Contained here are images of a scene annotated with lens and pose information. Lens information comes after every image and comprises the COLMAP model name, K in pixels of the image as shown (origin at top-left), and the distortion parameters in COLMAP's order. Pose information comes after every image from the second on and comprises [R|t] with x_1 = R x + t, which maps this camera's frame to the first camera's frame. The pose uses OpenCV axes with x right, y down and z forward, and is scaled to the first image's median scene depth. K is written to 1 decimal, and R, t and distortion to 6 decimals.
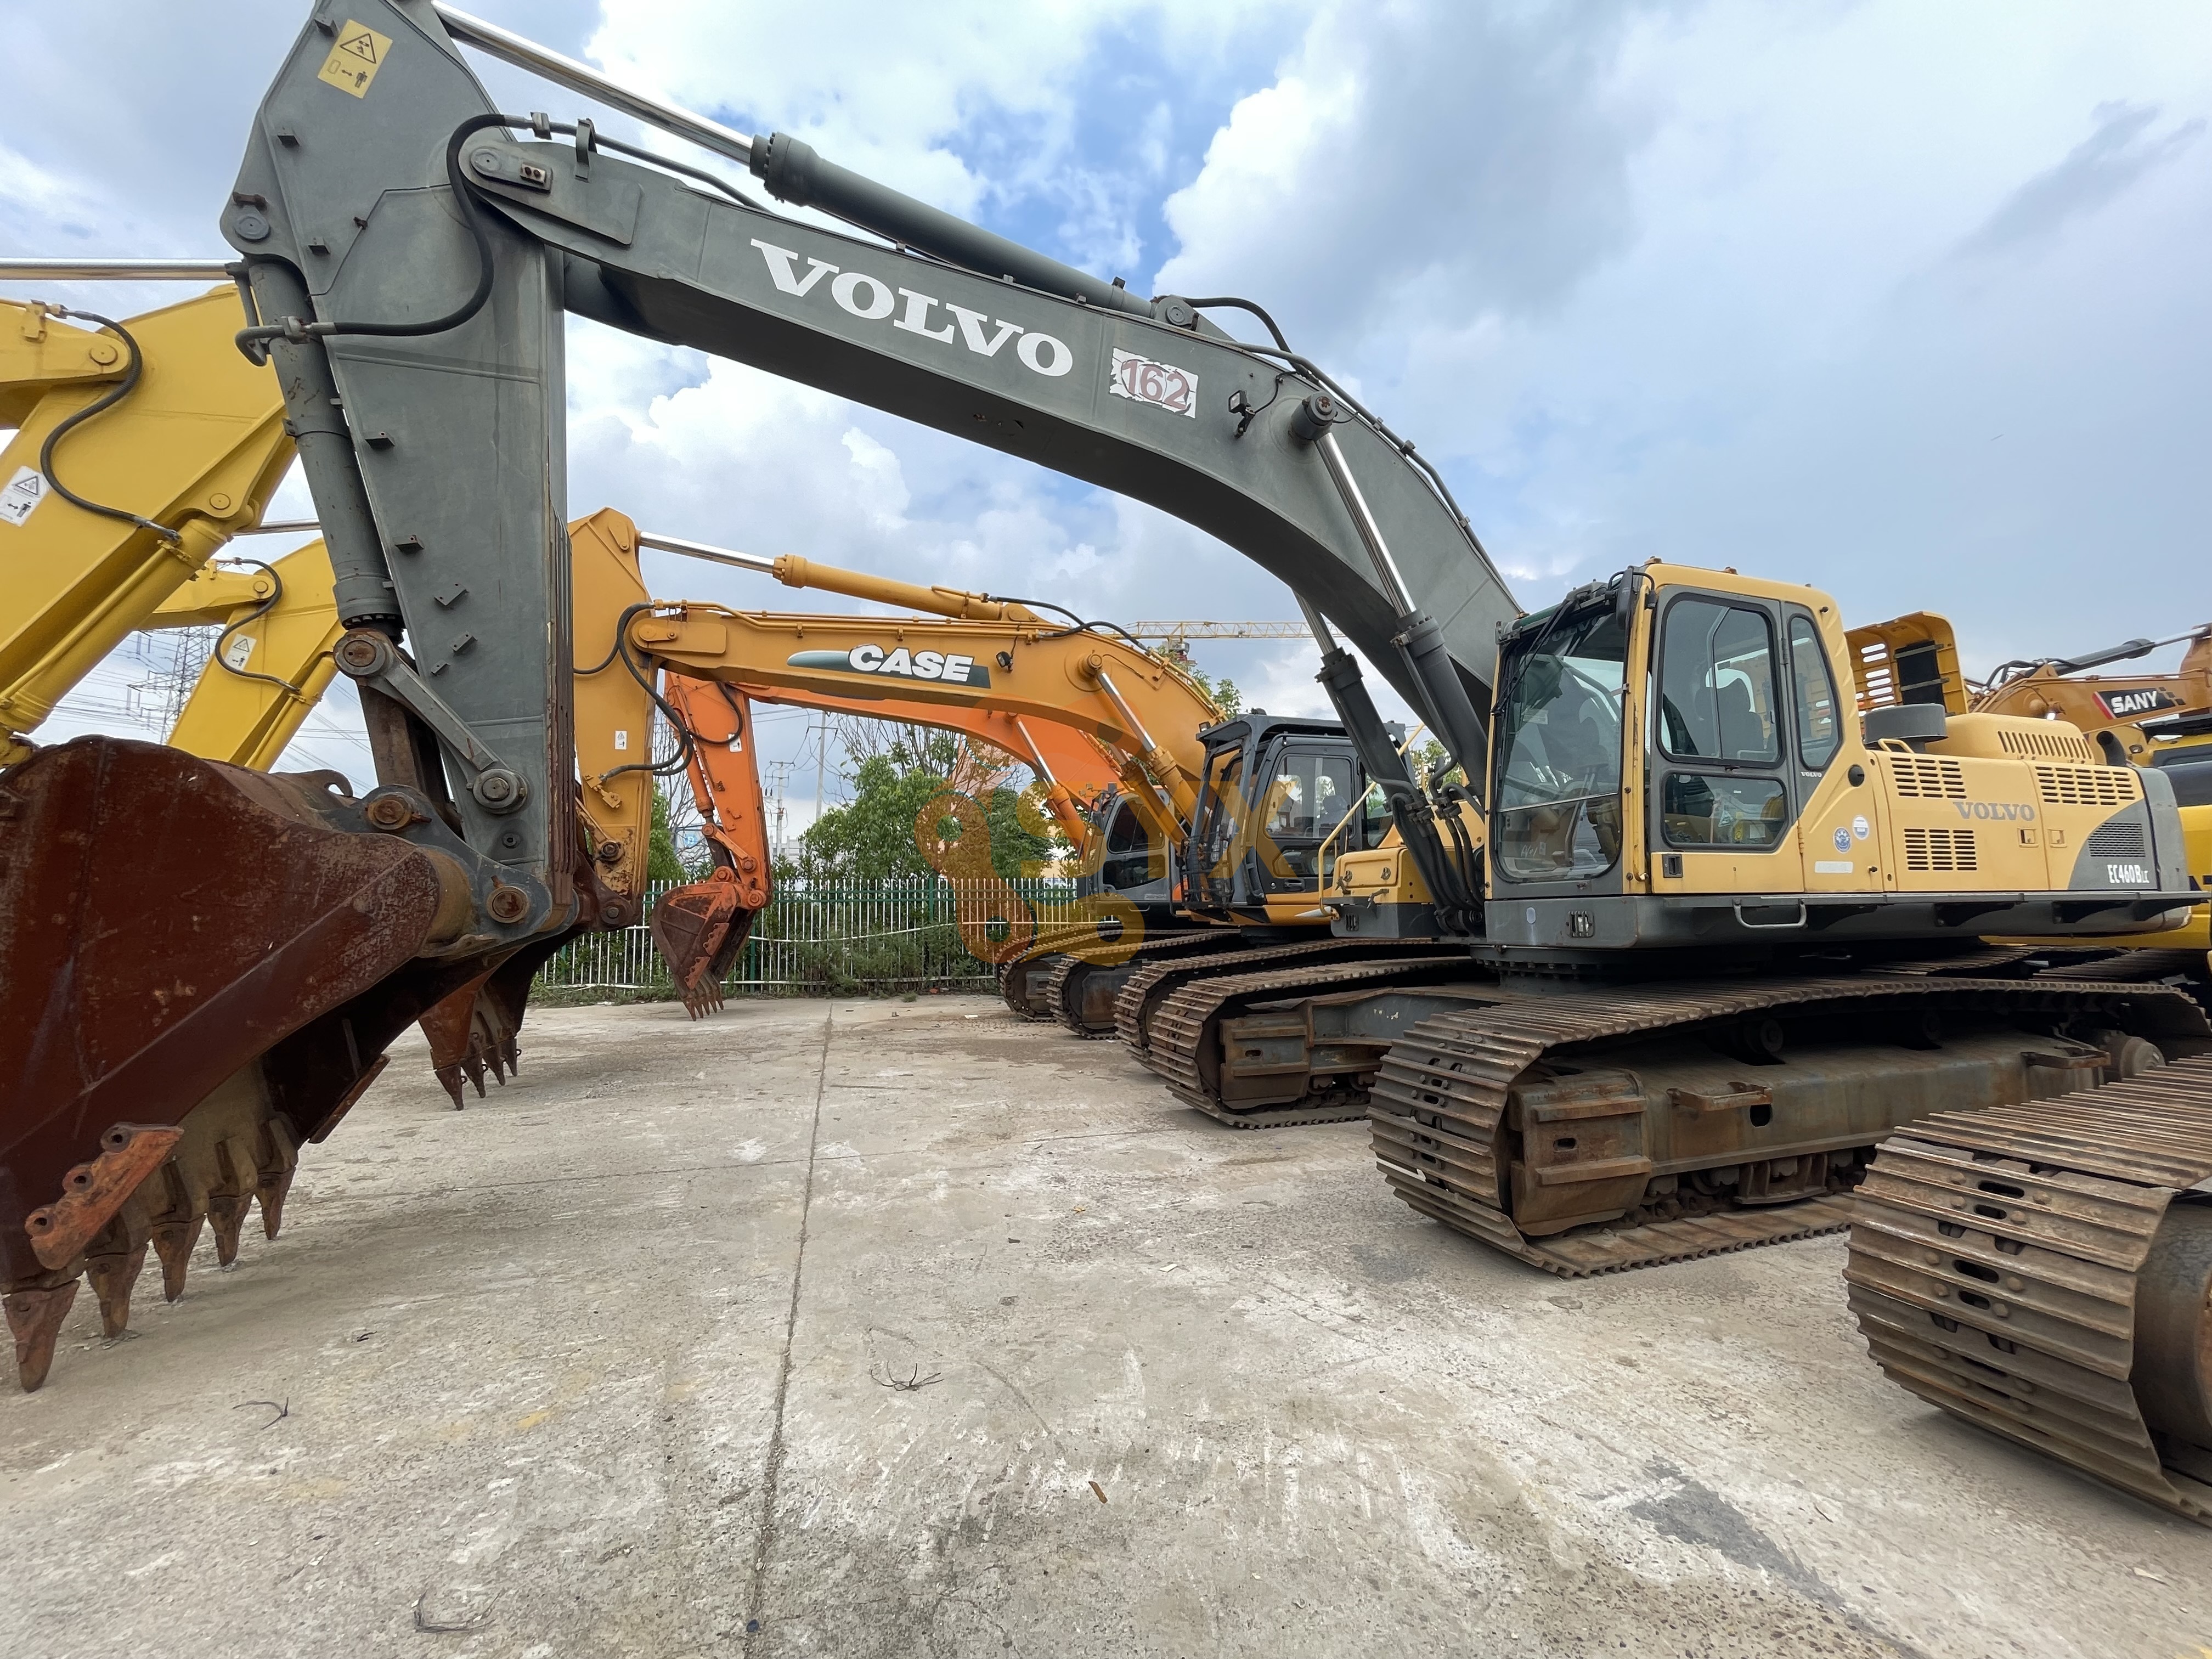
lens RADIAL K [[897.5, 0, 1096.8], [0, 897.5, 830.2], [0, 0, 1]] dist [0.009884, -0.004685]
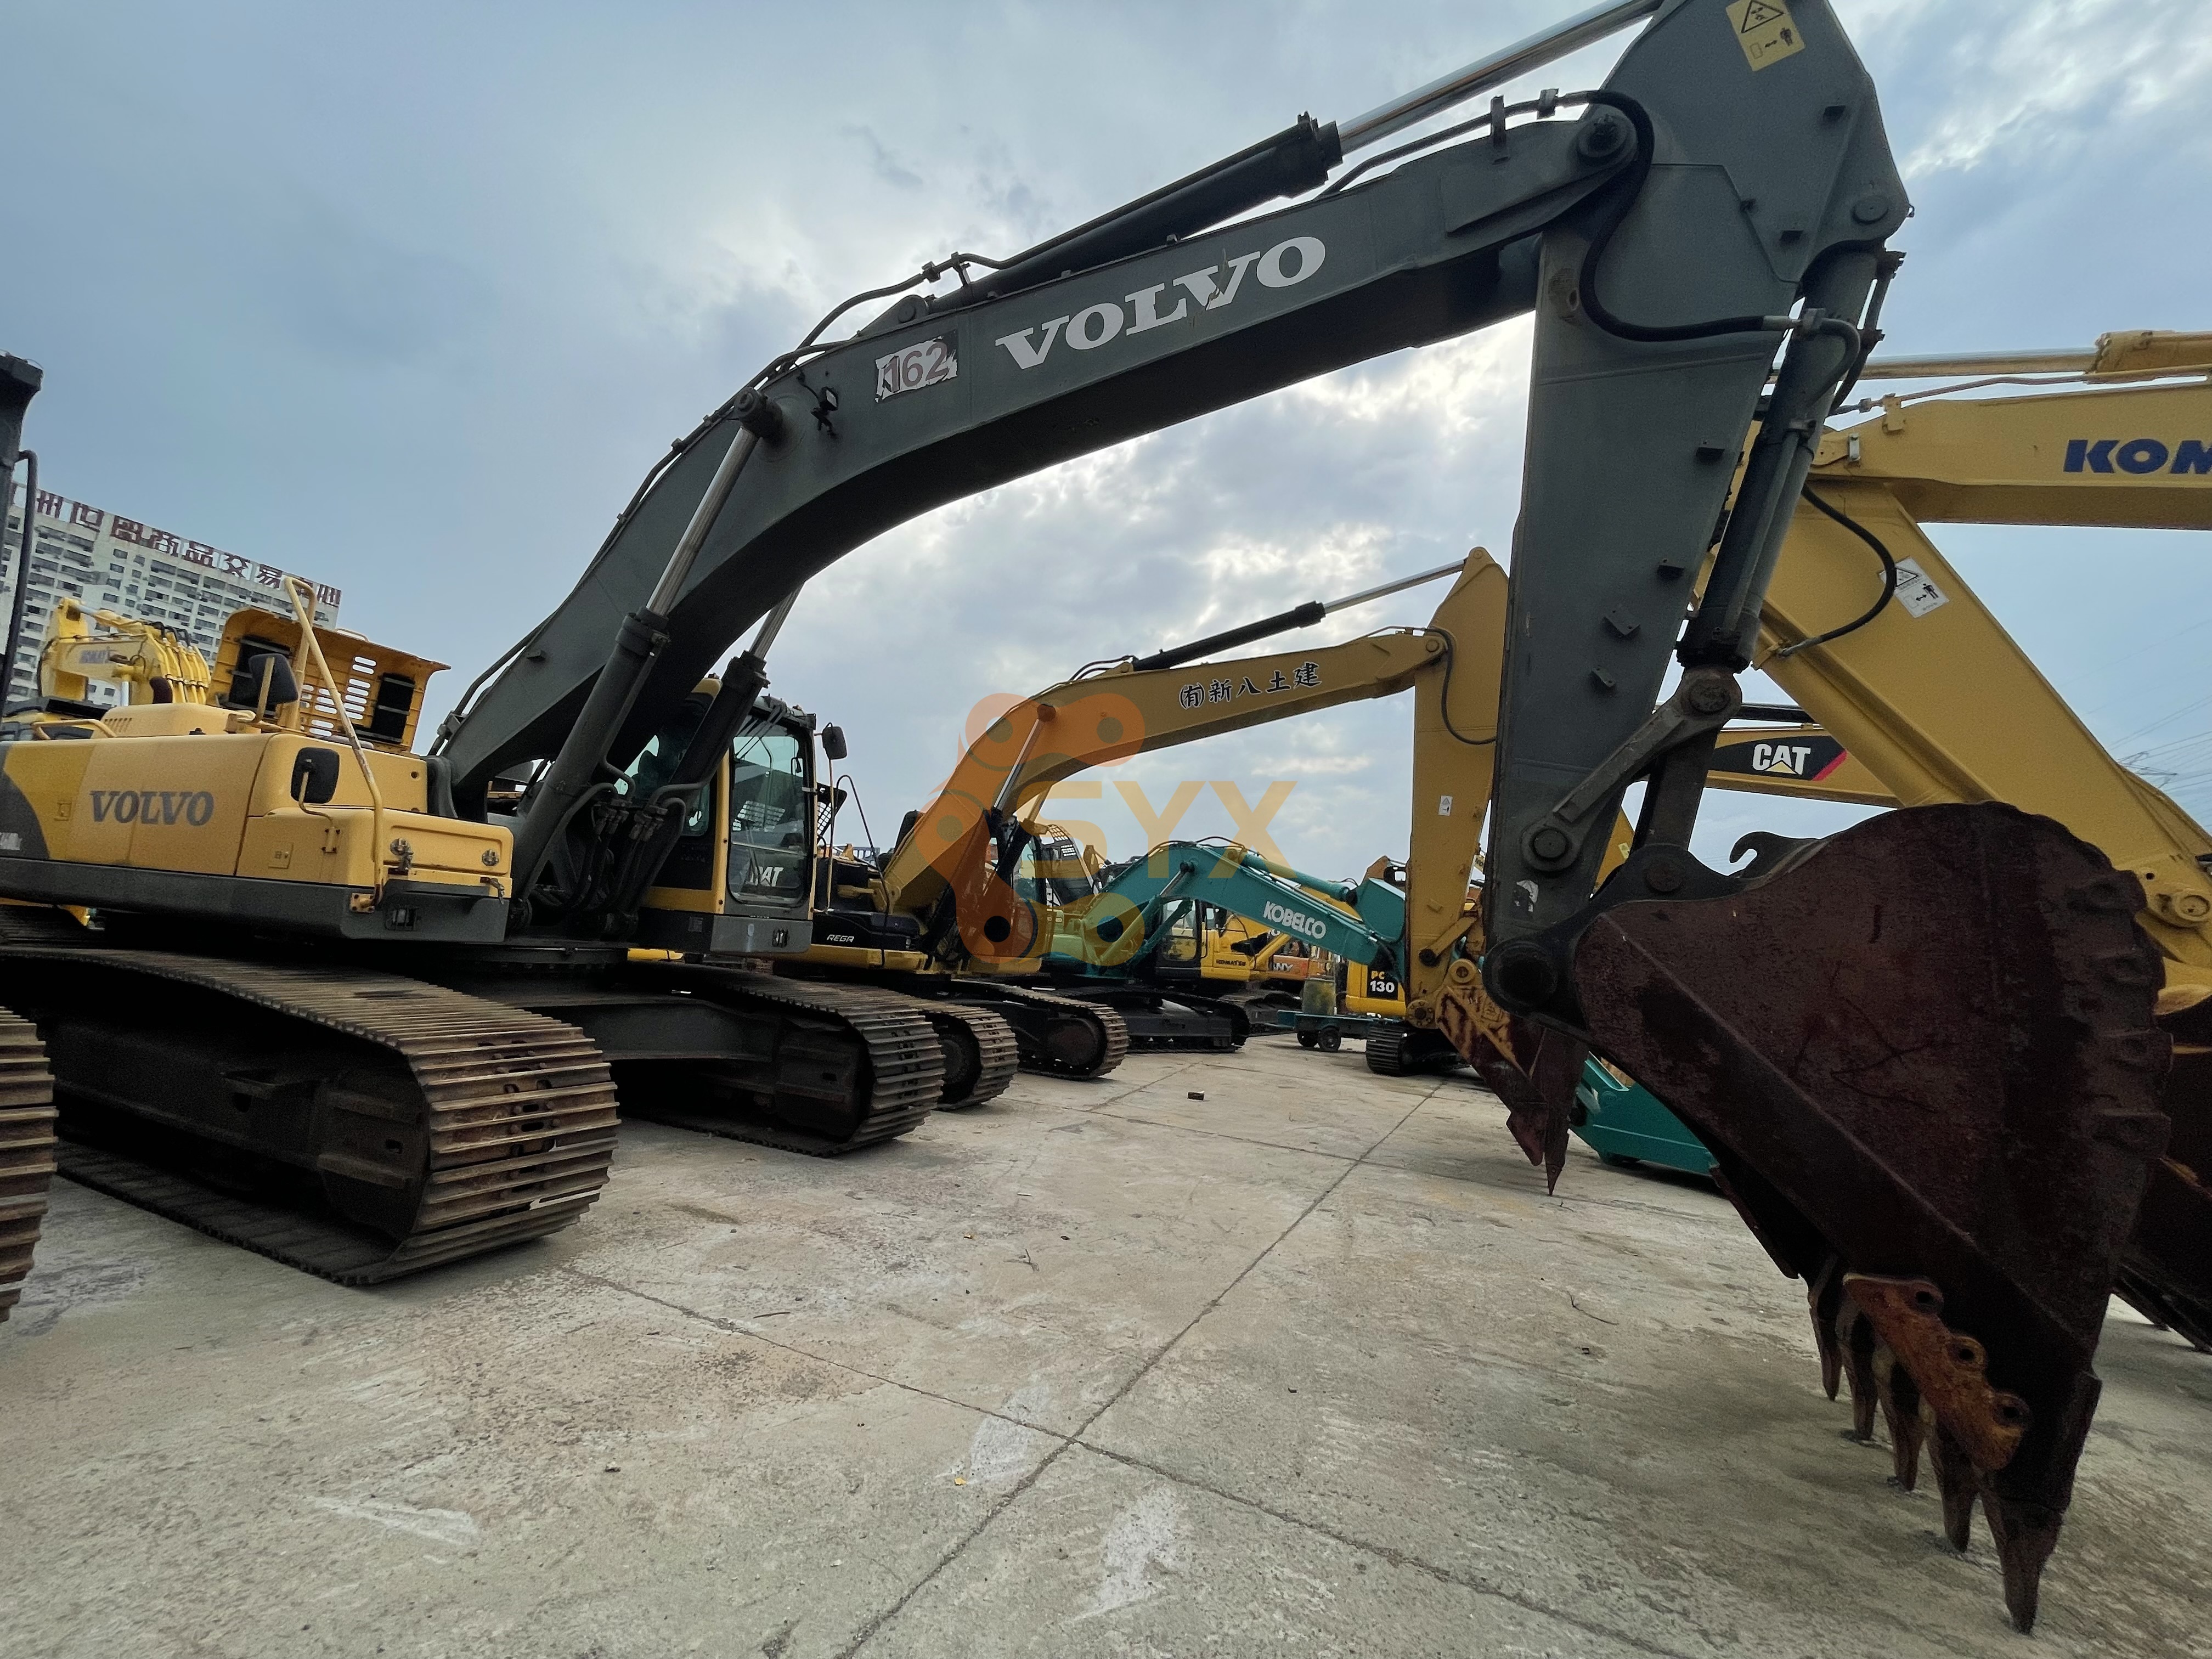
lens RADIAL K [[897.5, 0, 1096.8], [0, 897.5, 830.2], [0, 0, 1]] dist [0.009884, -0.004685]
pose [[-0.742240, 0.037716, 0.669072, -0.810979], [-0.131240, 0.970900, -0.200322, 0.157077], [-0.657157, -0.236496, -0.715691, 1.710568]]
